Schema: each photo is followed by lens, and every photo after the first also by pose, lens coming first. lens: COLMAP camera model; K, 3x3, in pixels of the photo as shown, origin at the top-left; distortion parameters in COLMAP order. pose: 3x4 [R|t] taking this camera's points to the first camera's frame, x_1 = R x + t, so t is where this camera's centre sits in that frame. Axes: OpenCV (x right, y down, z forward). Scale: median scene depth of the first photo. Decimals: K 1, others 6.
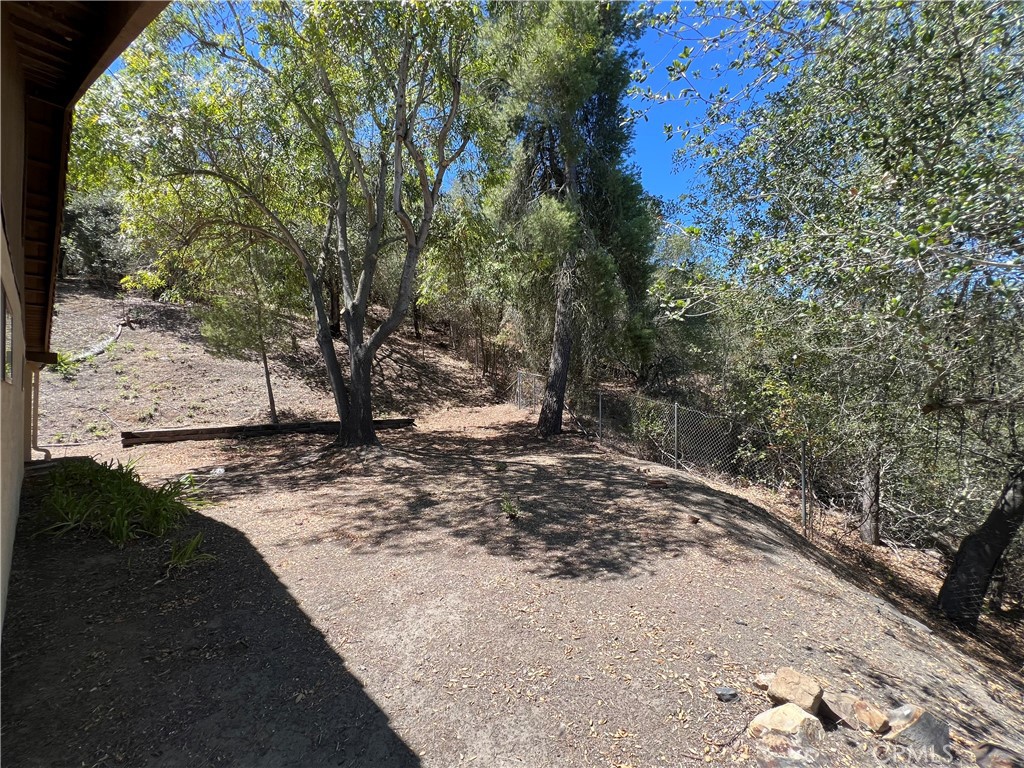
lens RADIAL K [[410.1, 0, 510.9], [0, 410.1, 385.2], [0, 0, 1]] dist [0.000335, -0.000005]
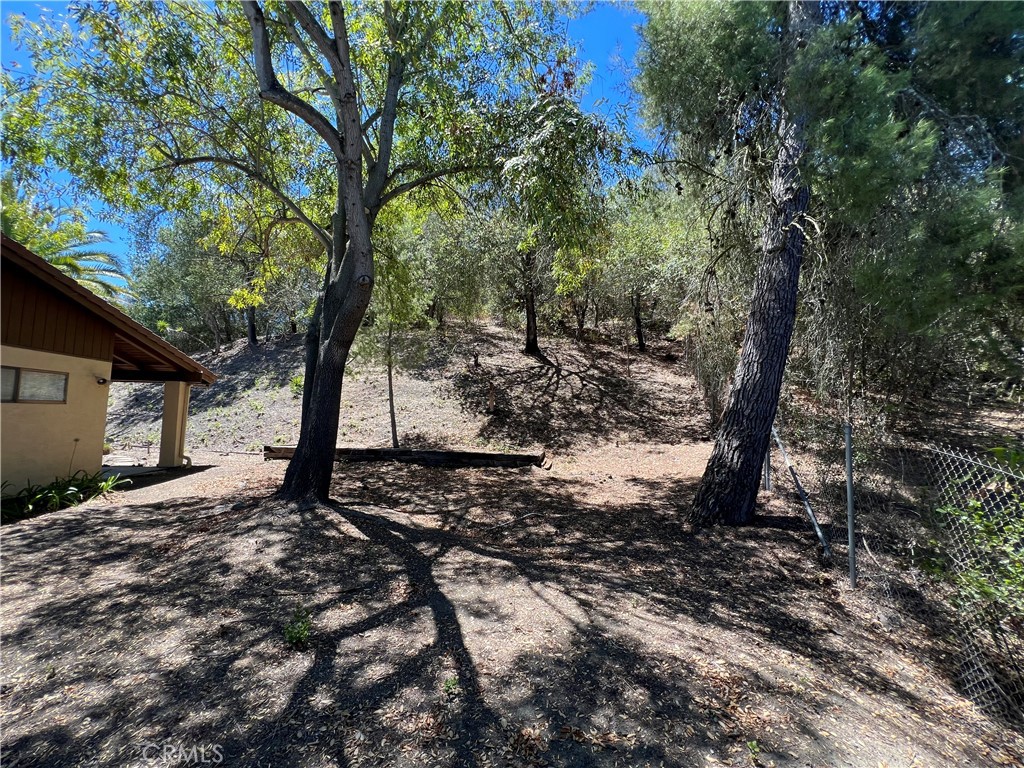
lens RADIAL K [[410.1, 0, 513.5], [0, 410.1, 381.6], [0, 0, 1]] dist [0.000335, -0.000005]
pose [[0.764621, -0.025353, -0.643982, 0.146934], [-0.018958, 0.997909, -0.061797, 0.000019], [0.644202, 0.059460, 0.762541, 0.349199]]
